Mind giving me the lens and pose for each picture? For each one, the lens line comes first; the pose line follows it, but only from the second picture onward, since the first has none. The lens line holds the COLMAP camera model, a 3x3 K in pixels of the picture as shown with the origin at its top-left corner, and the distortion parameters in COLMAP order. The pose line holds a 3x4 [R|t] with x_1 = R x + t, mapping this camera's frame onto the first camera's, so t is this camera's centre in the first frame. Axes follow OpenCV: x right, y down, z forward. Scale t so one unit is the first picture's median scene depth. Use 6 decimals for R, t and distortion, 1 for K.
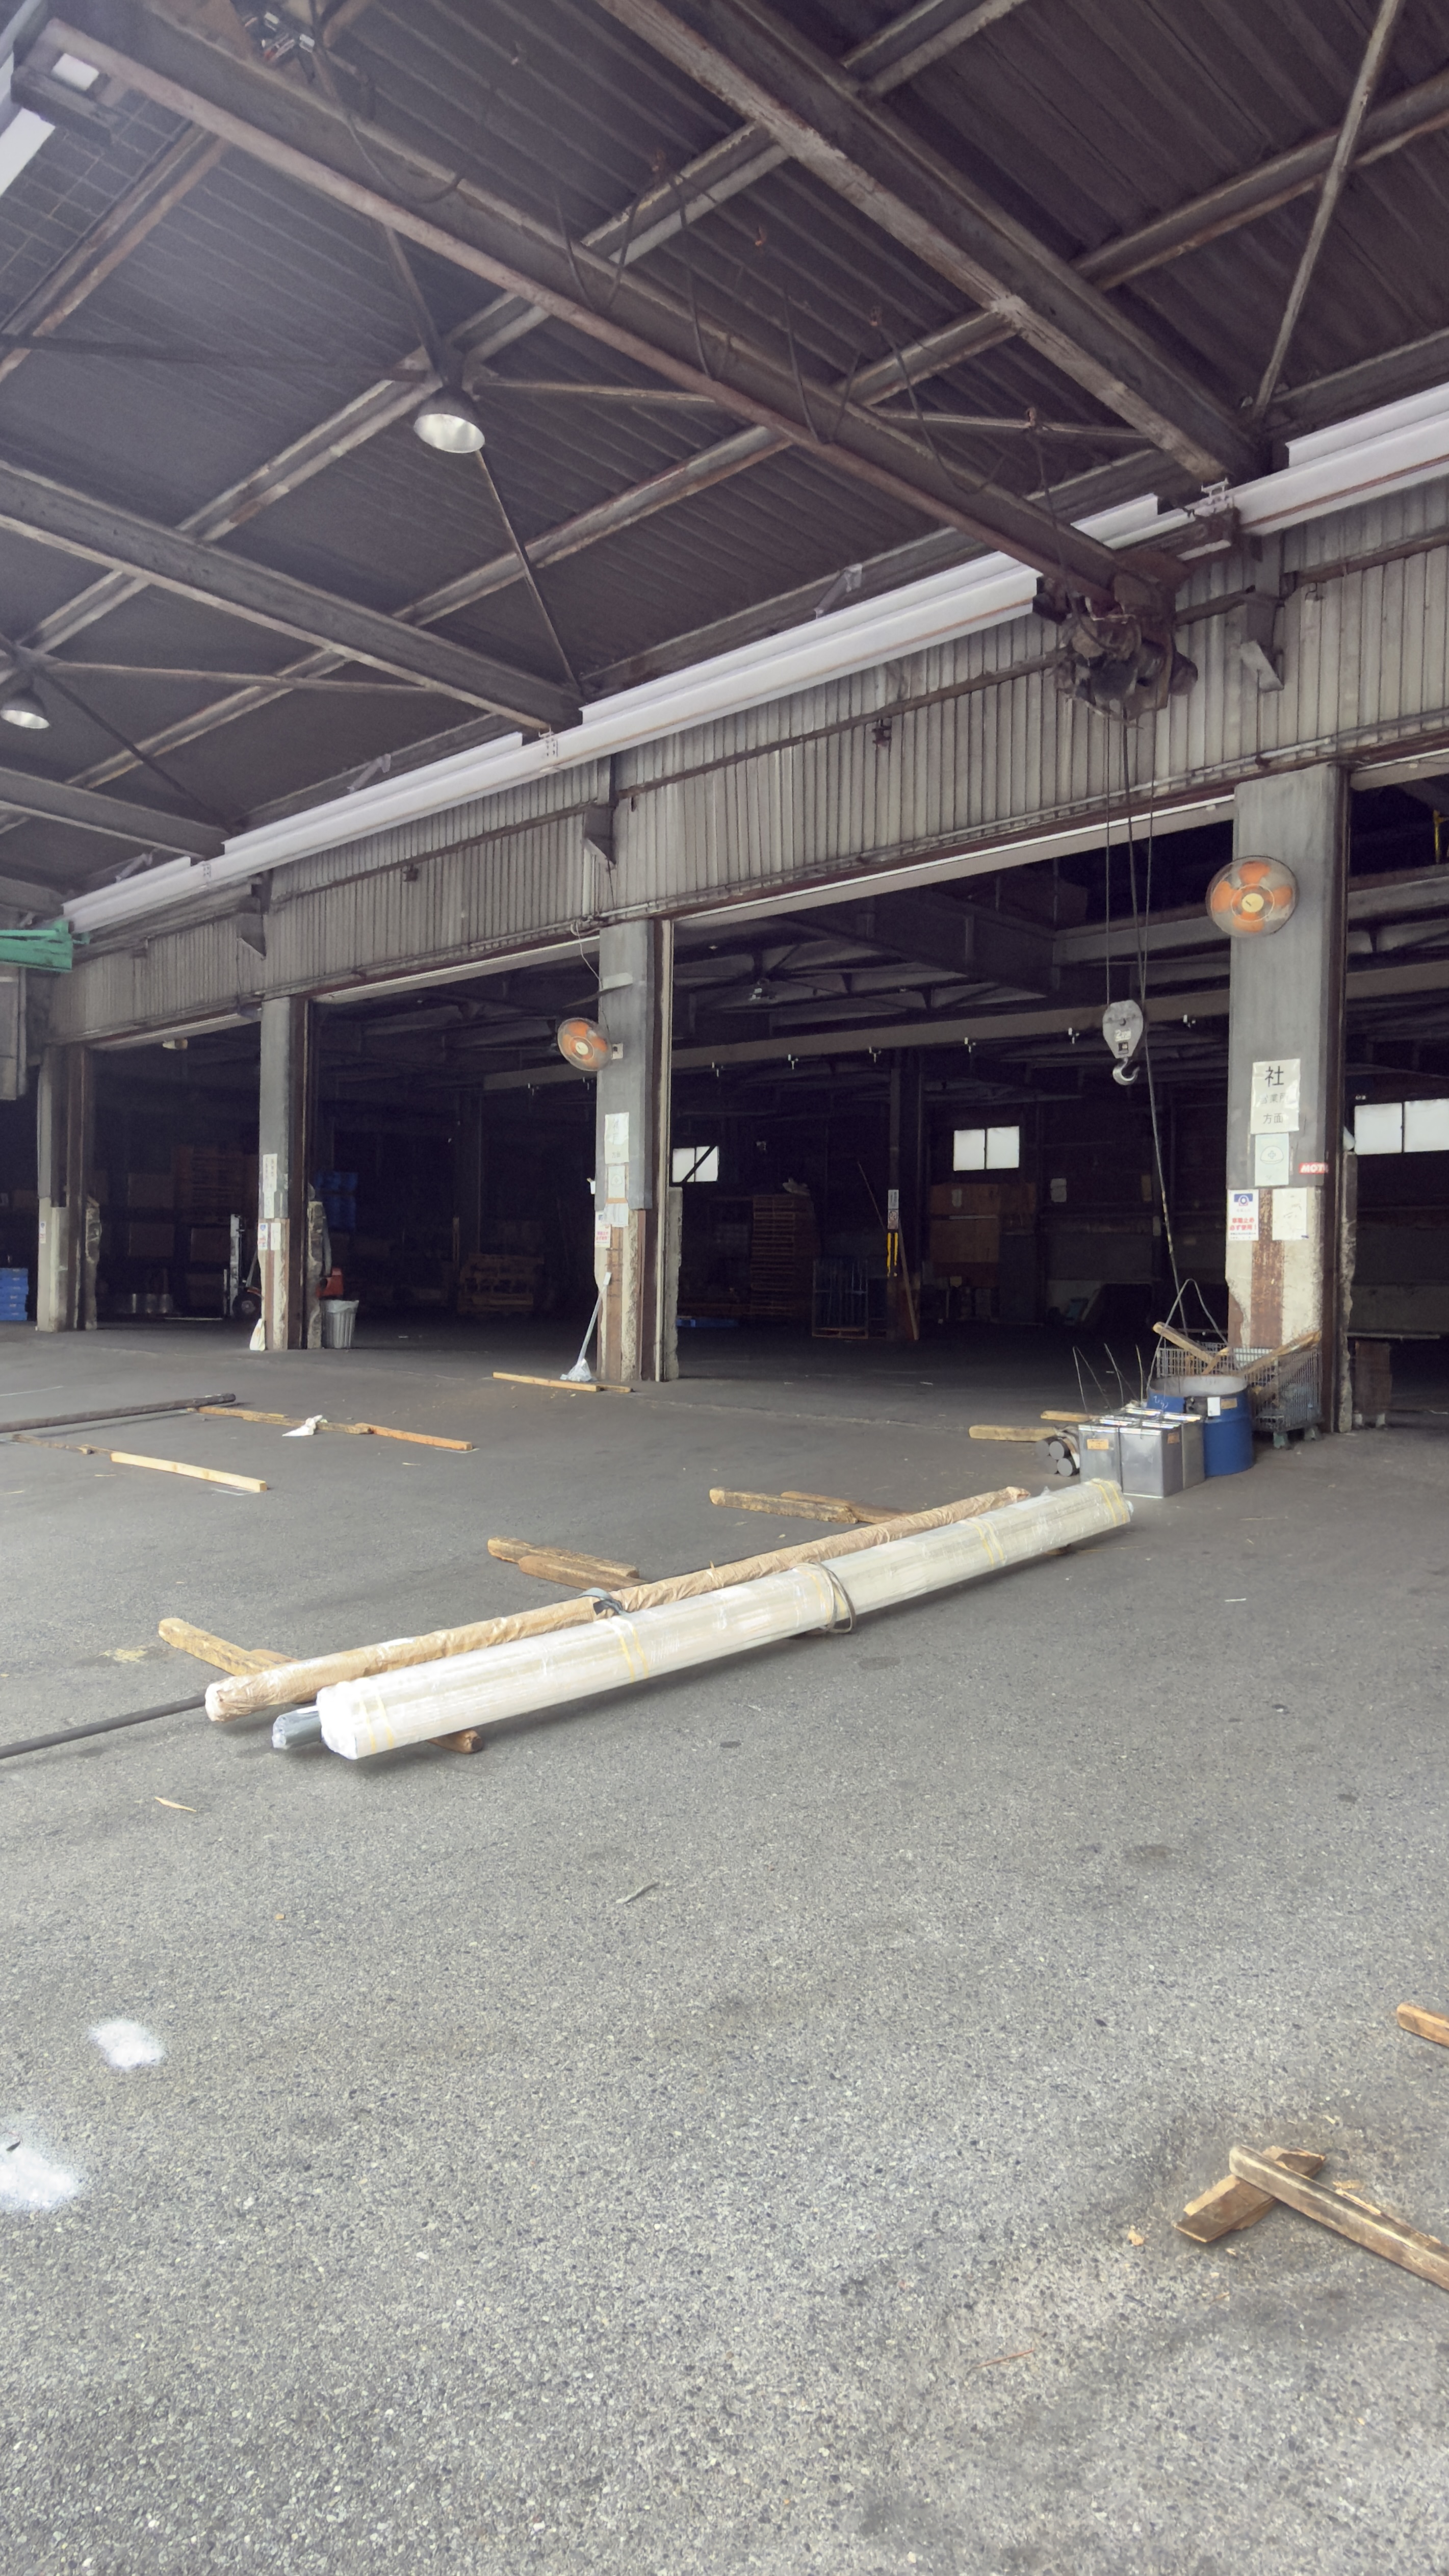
lens RADIAL K [[1671.1, 0, 738.8], [0, 1671.1, 1298.3], [0, 0, 1]] dist [-0.010106, -0.000710]
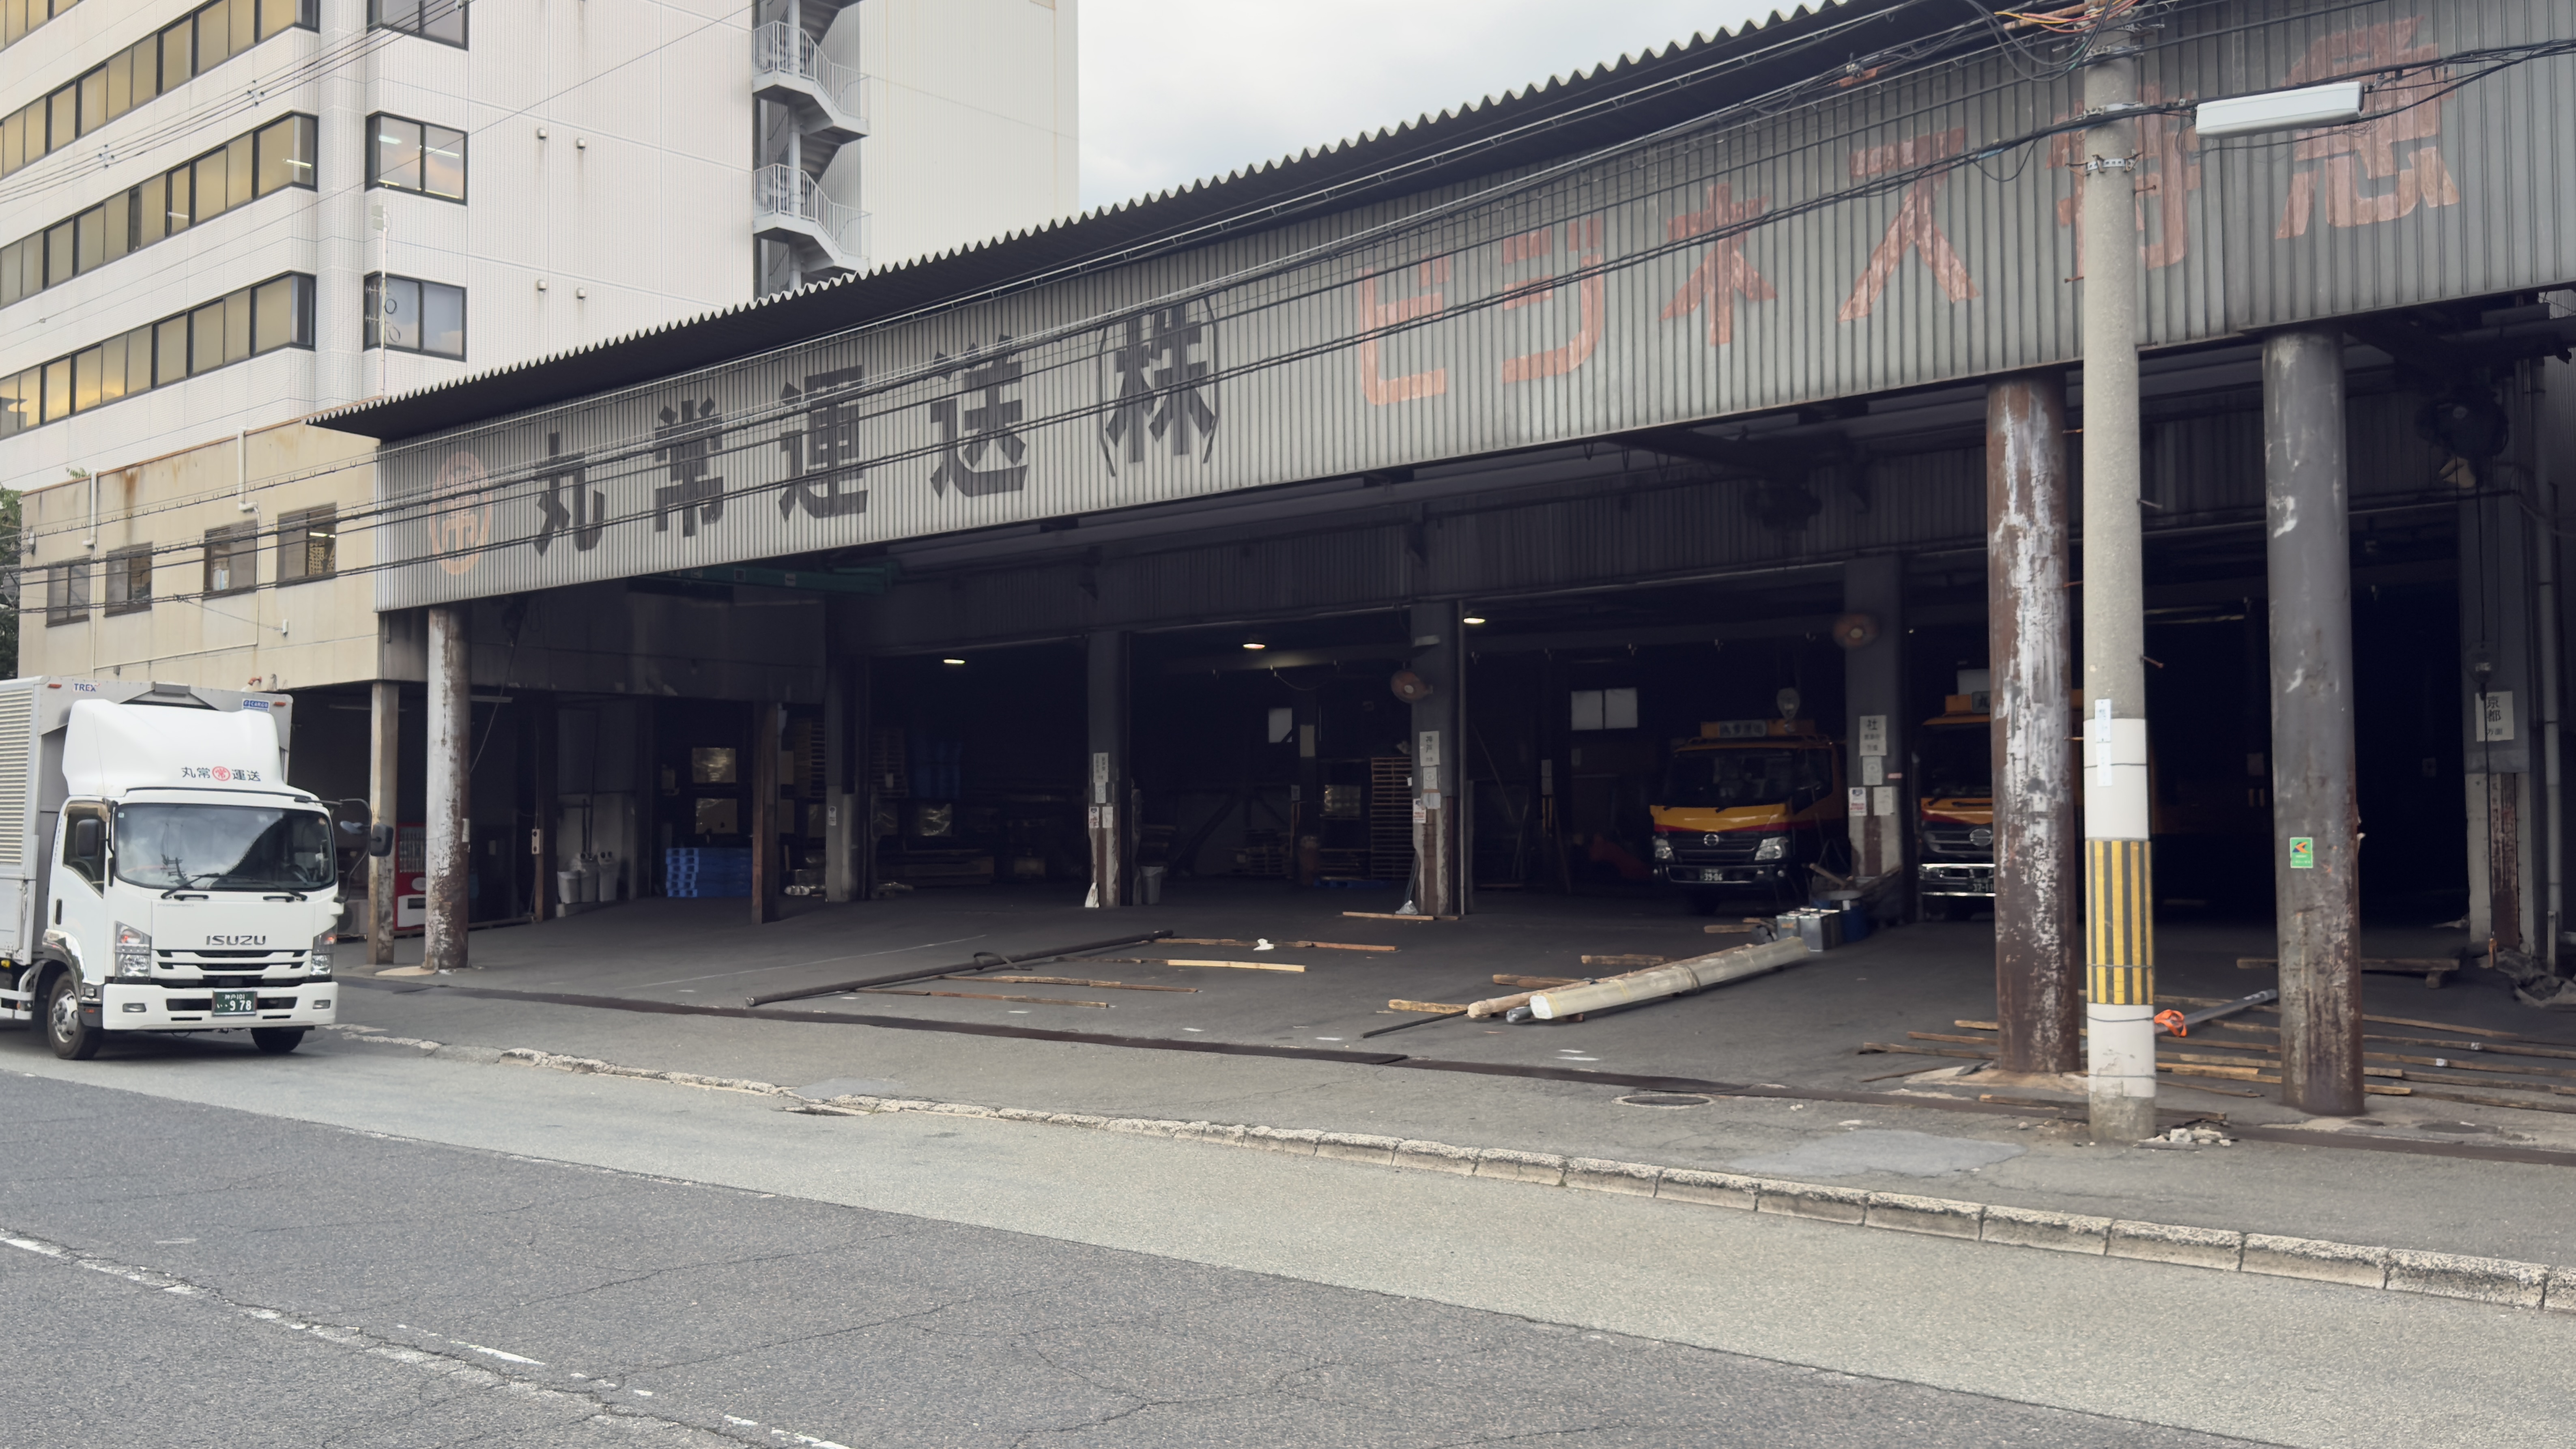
lens RADIAL K [[2366.2, 0, 1275.8], [0, 2366.2, 730.5], [0, 0, 1]] dist [0.086688, 0.000000]
pose [[0.998333, -0.019740, 0.054227, -0.456592], [0.022845, 0.998099, -0.057241, 0.005565], [-0.052994, 0.058385, 0.996887, -1.511162]]
